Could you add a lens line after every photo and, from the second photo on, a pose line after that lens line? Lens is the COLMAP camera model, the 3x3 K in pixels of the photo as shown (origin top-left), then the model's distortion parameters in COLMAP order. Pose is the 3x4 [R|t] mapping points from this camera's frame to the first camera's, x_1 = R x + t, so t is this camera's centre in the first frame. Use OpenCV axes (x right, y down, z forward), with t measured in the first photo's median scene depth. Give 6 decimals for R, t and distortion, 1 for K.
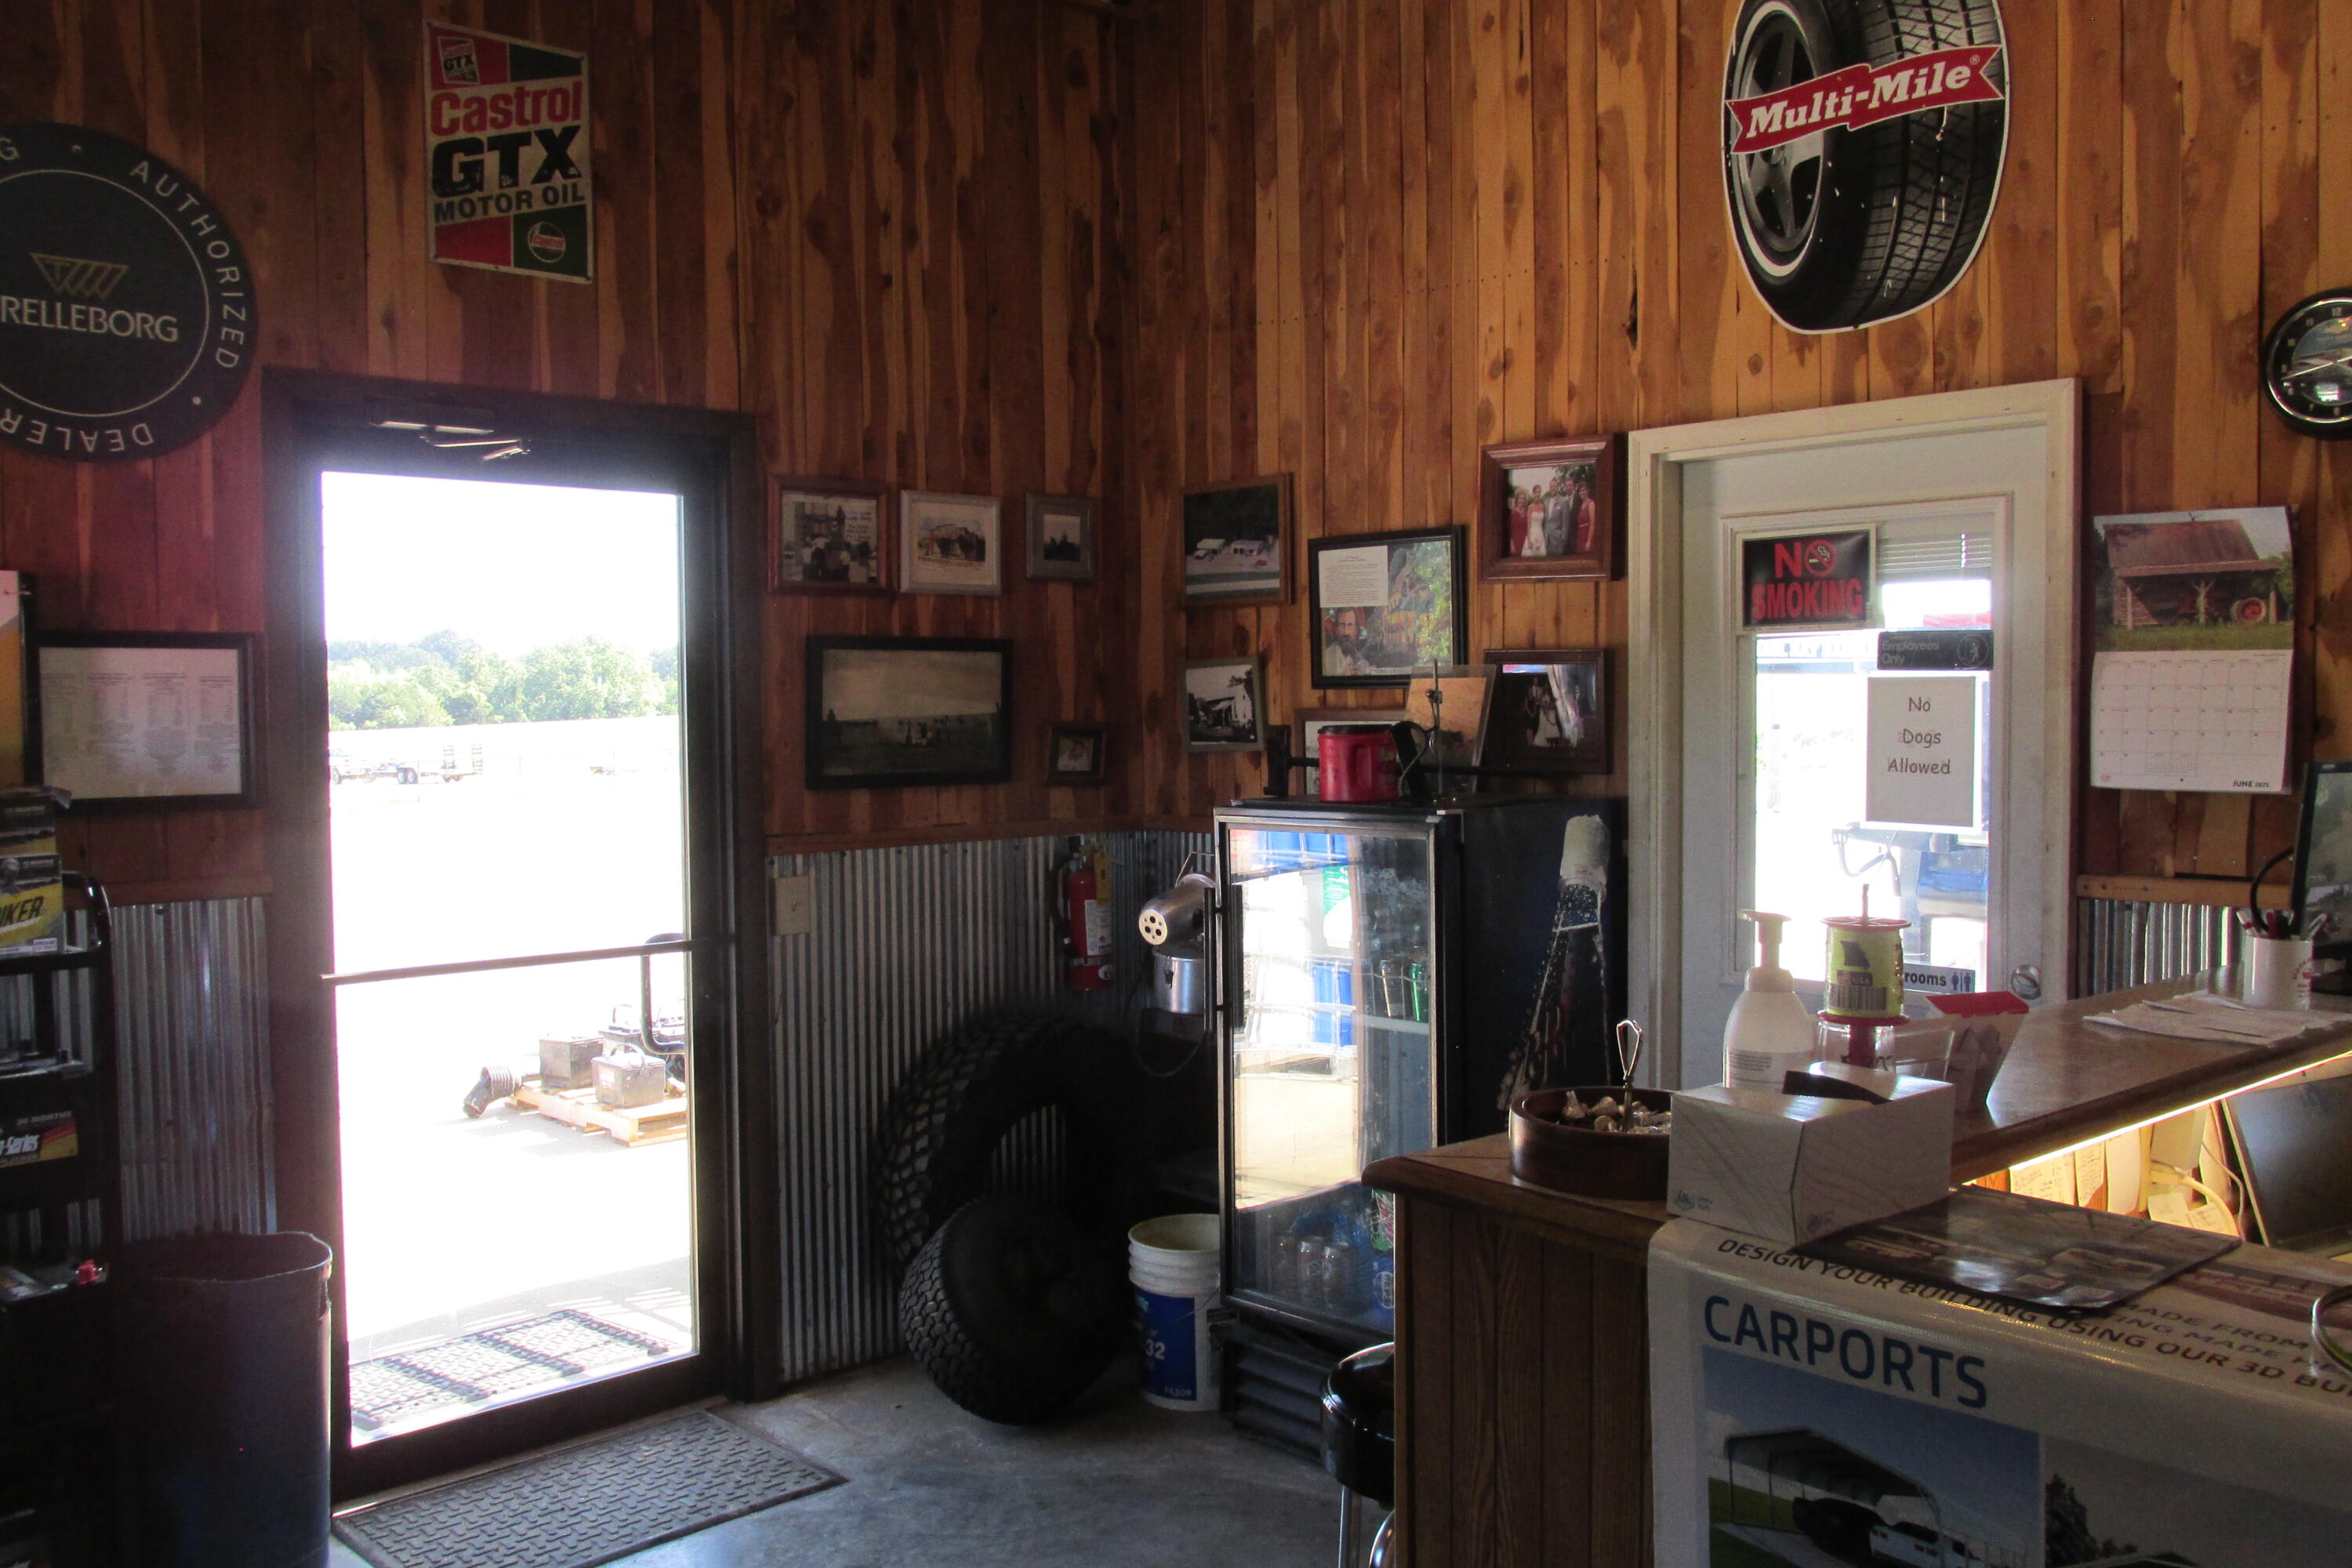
lens RADIAL K [[1946.1, 0, 1176.0], [0, 1946.1, 784.0], [0, 0, 1]] dist [-0.009289, 0.007860]
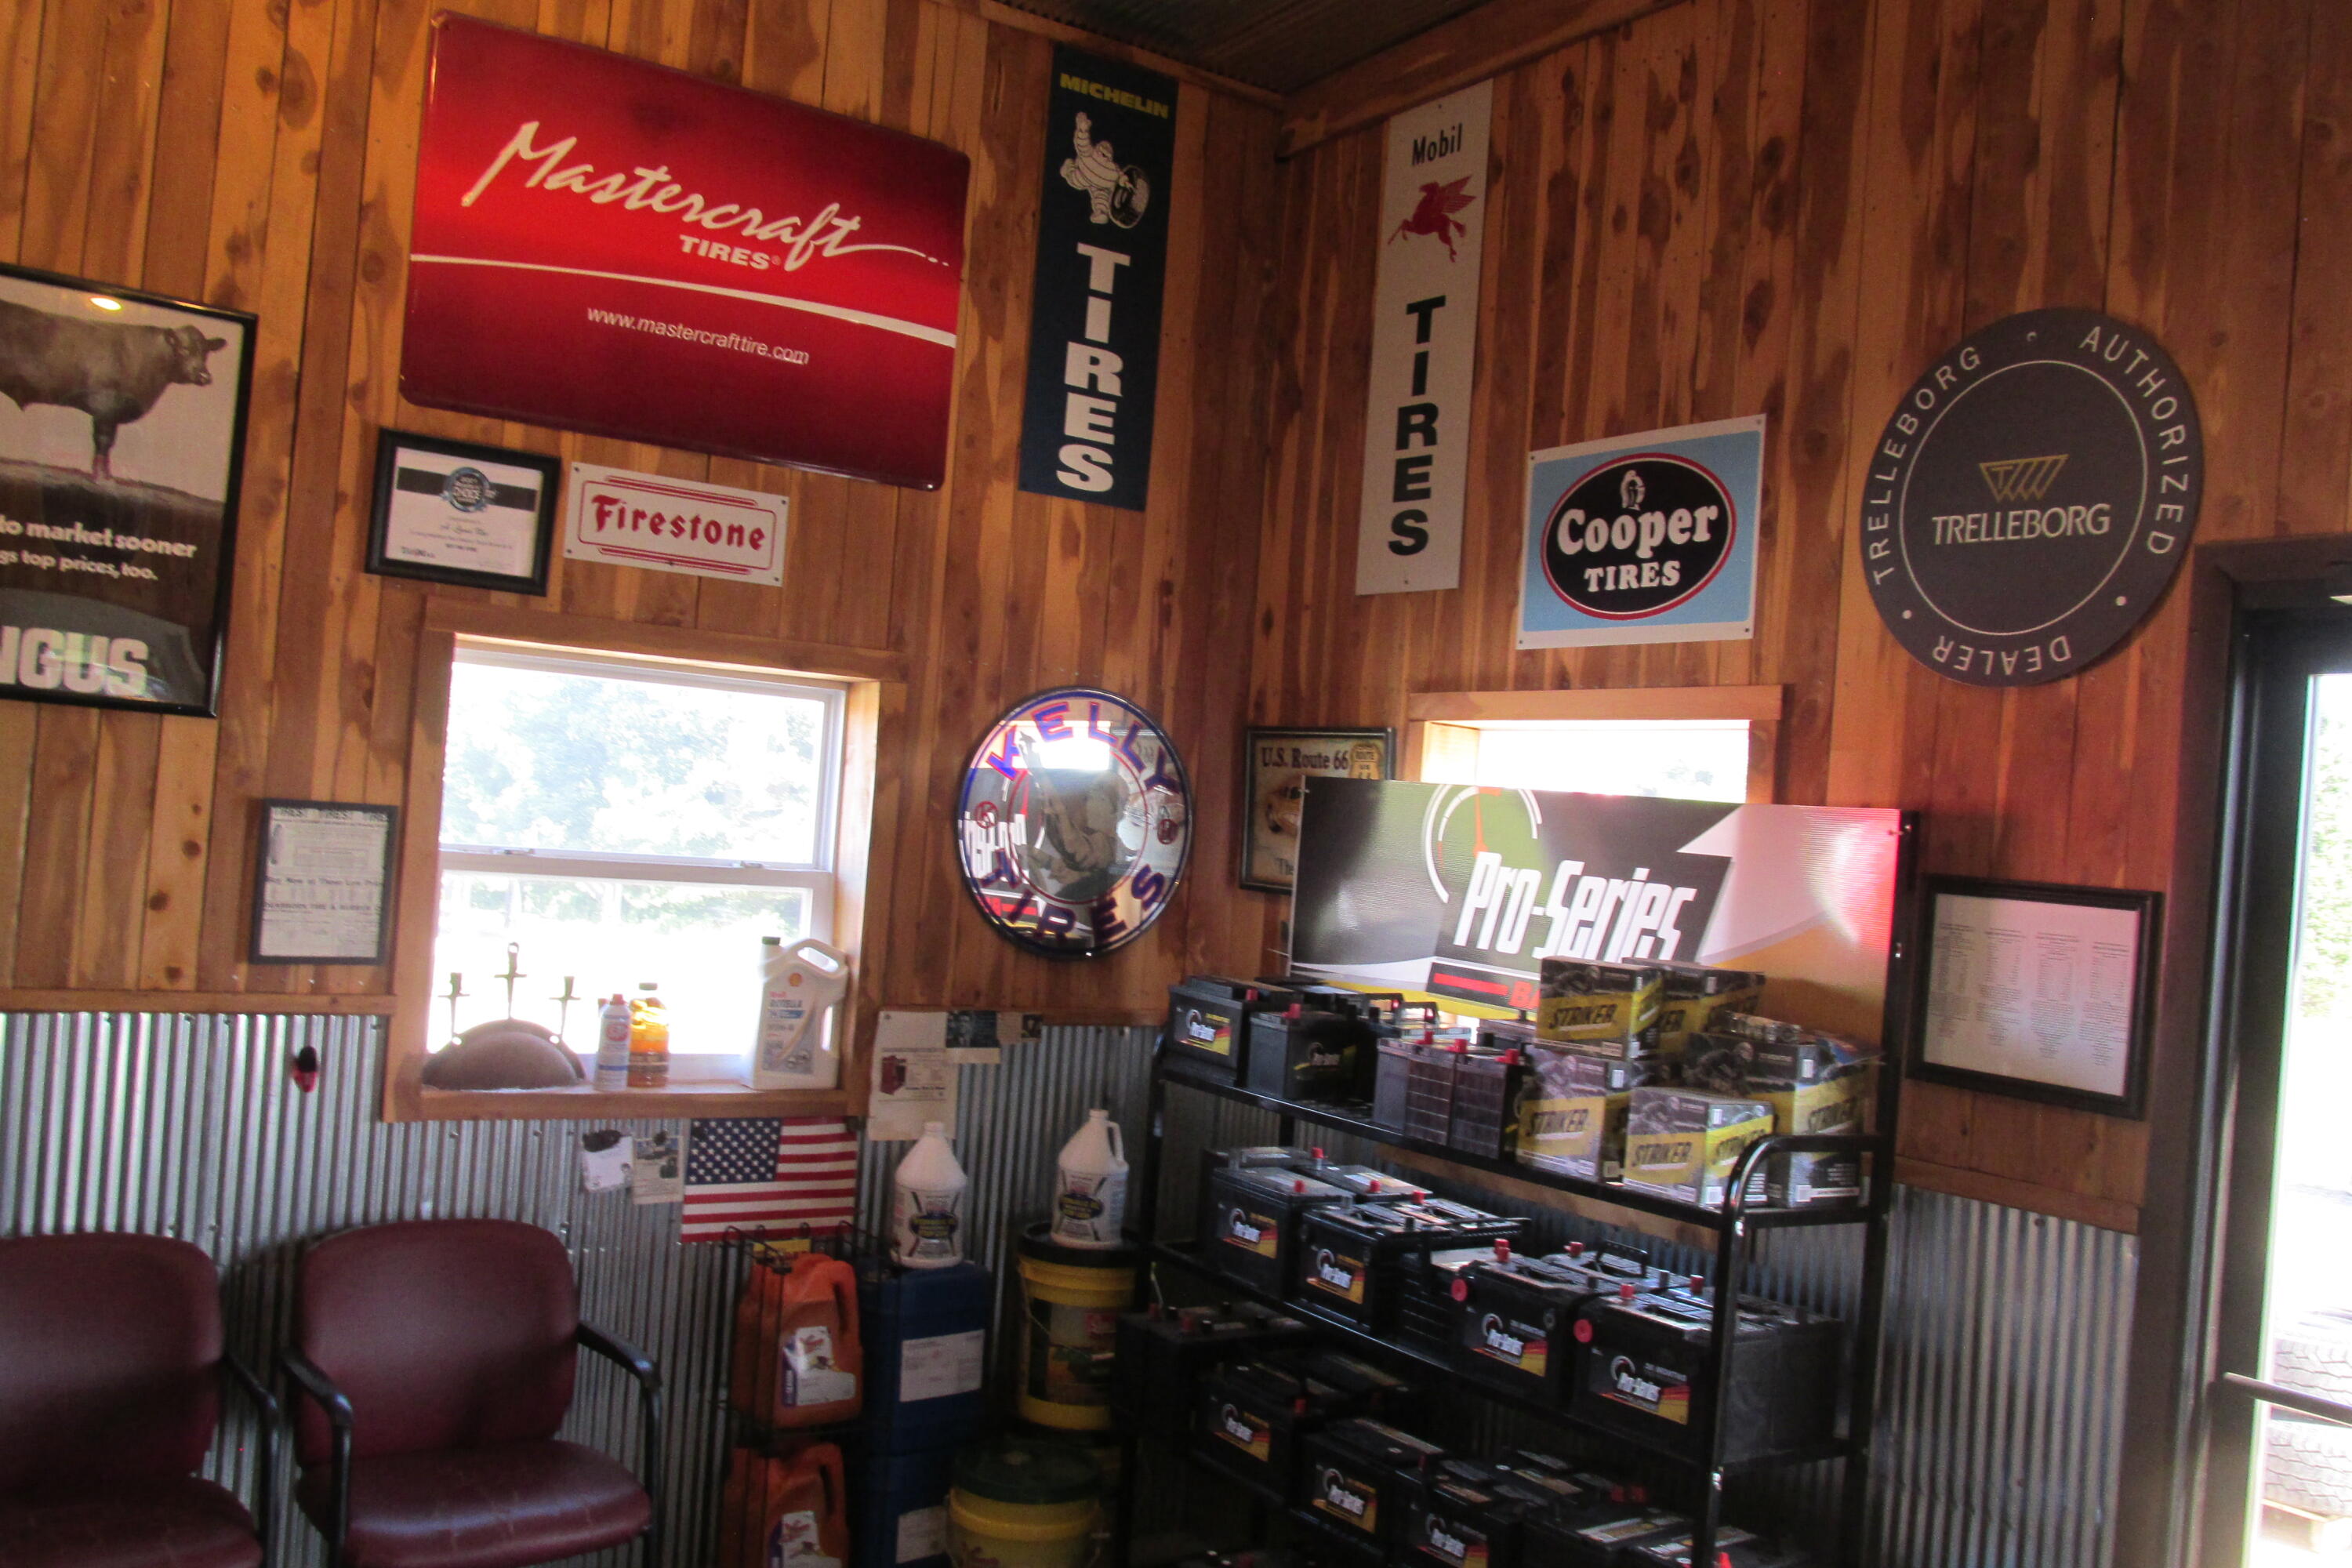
lens RADIAL K [[1946.1, 0, 1176.0], [0, 1946.1, 784.0], [0, 0, 1]] dist [-0.009289, 0.007860]
pose [[-0.143530, -0.016679, -0.989505, 0.354840], [-0.121770, 0.992558, 0.000933, -0.076640], [0.982126, 0.120626, -0.144492, 0.755726]]
